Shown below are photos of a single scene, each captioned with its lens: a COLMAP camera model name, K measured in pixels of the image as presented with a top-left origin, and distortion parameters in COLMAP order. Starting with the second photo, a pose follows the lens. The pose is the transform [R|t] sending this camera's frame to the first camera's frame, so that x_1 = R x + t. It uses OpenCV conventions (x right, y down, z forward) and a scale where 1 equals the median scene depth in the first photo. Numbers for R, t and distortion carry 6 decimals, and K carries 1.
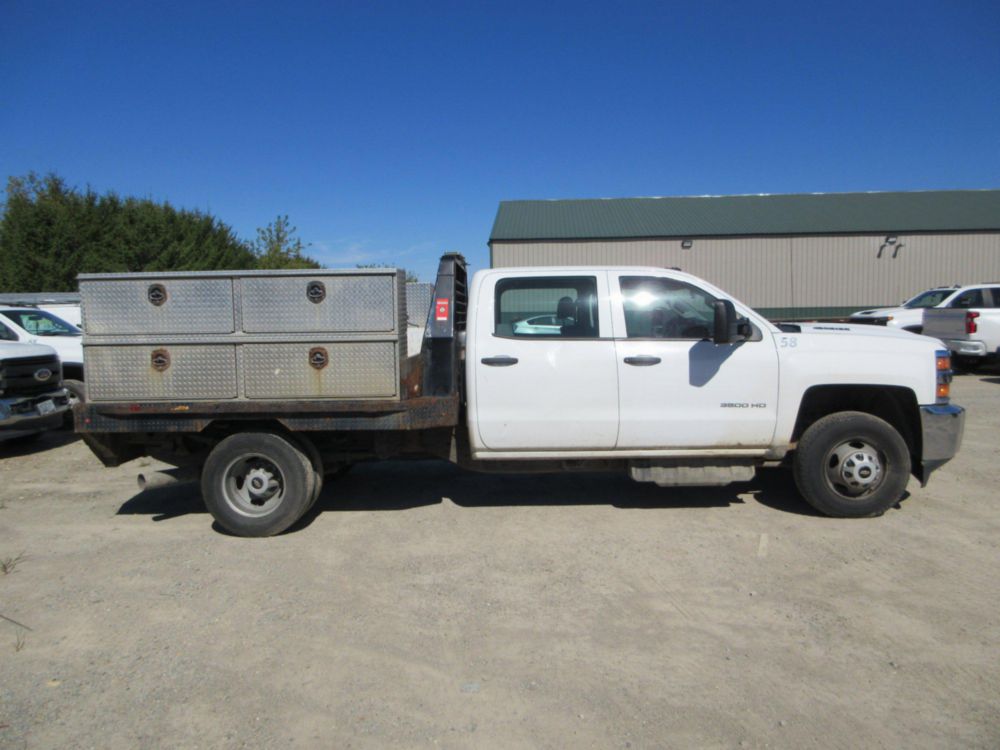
lens RADIAL K [[736.6, 0, 496.1], [0, 736.6, 373.1], [0, 0, 1]] dist [-0.010751, 0.000528]
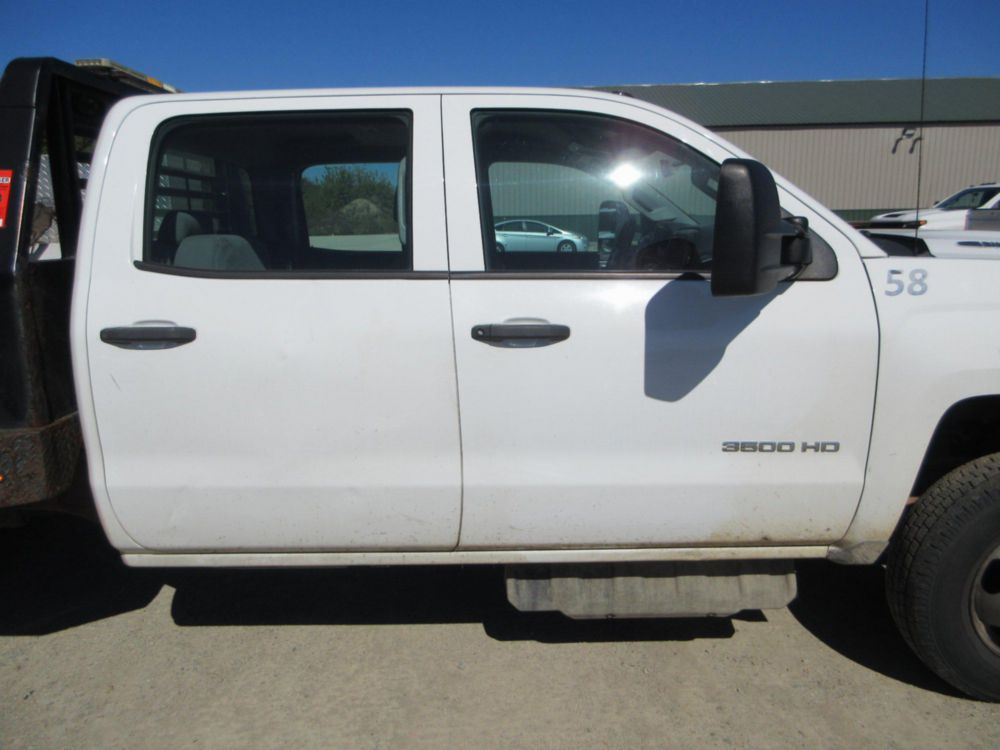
lens RADIAL K [[734.0, 0, 493.3], [0, 734.0, 375.3], [0, 0, 1]] dist [-0.012673, -0.002123]
pose [[0.999928, -0.005637, 0.010557, 0.177905], [0.004231, 0.991662, 0.128795, -0.043619], [-0.011195, -0.128741, 0.991615, 0.615572]]
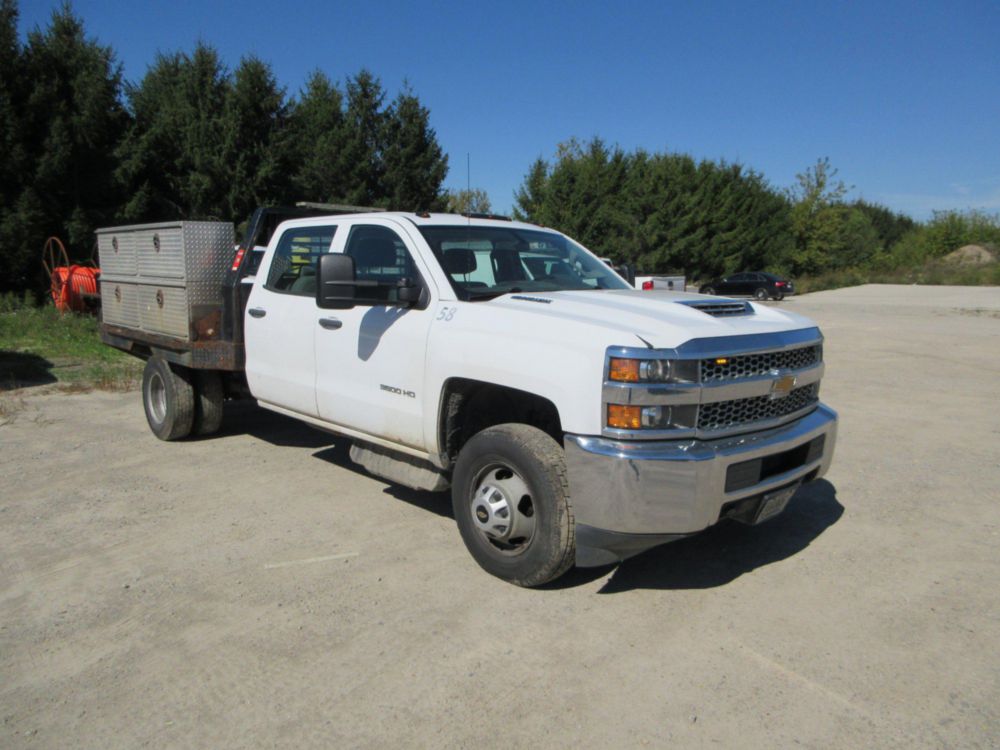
lens RADIAL K [[735.2, 0, 500.0], [0, 735.2, 375.0], [0, 0, 1]] dist [-0.007018, -0.001820]
pose [[0.705123, 0.128545, -0.697336, 0.939805], [-0.079017, 0.991550, 0.102880, -0.060709], [0.704669, -0.017441, 0.709322, 0.518694]]
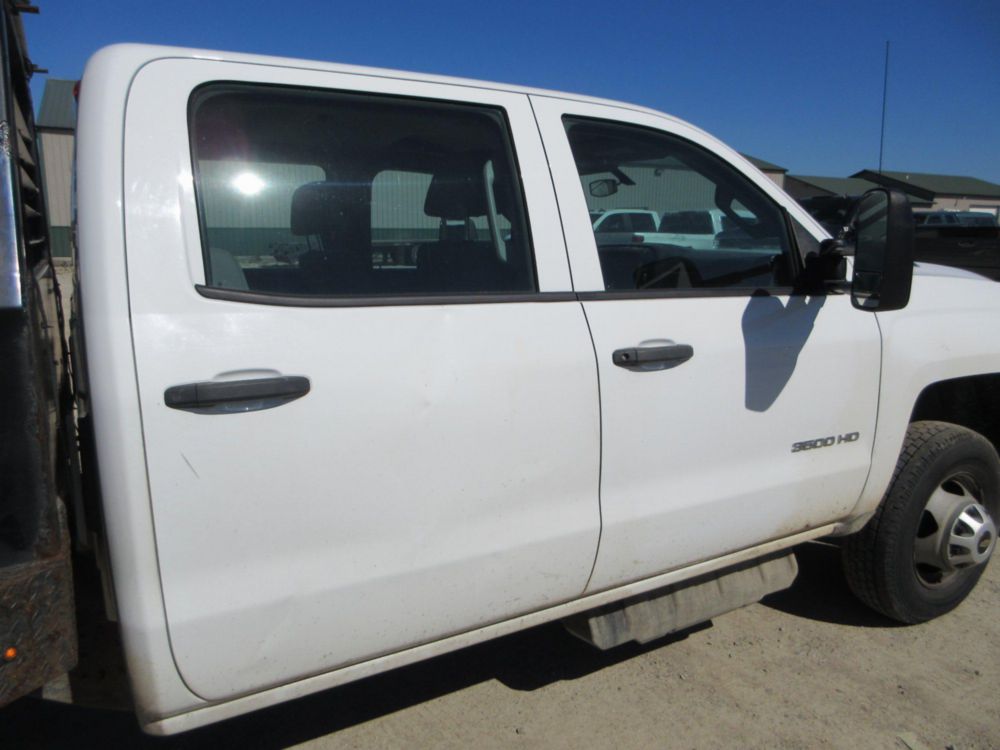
lens RADIAL K [[735.2, 0, 500.0], [0, 735.2, 375.0], [0, 0, 1]] dist [-0.007018, -0.001820]
pose [[0.855261, -0.080304, 0.511937, -0.049813], [0.023938, 0.992987, 0.115771, -0.050335], [-0.517644, -0.086760, 0.851186, 0.722972]]
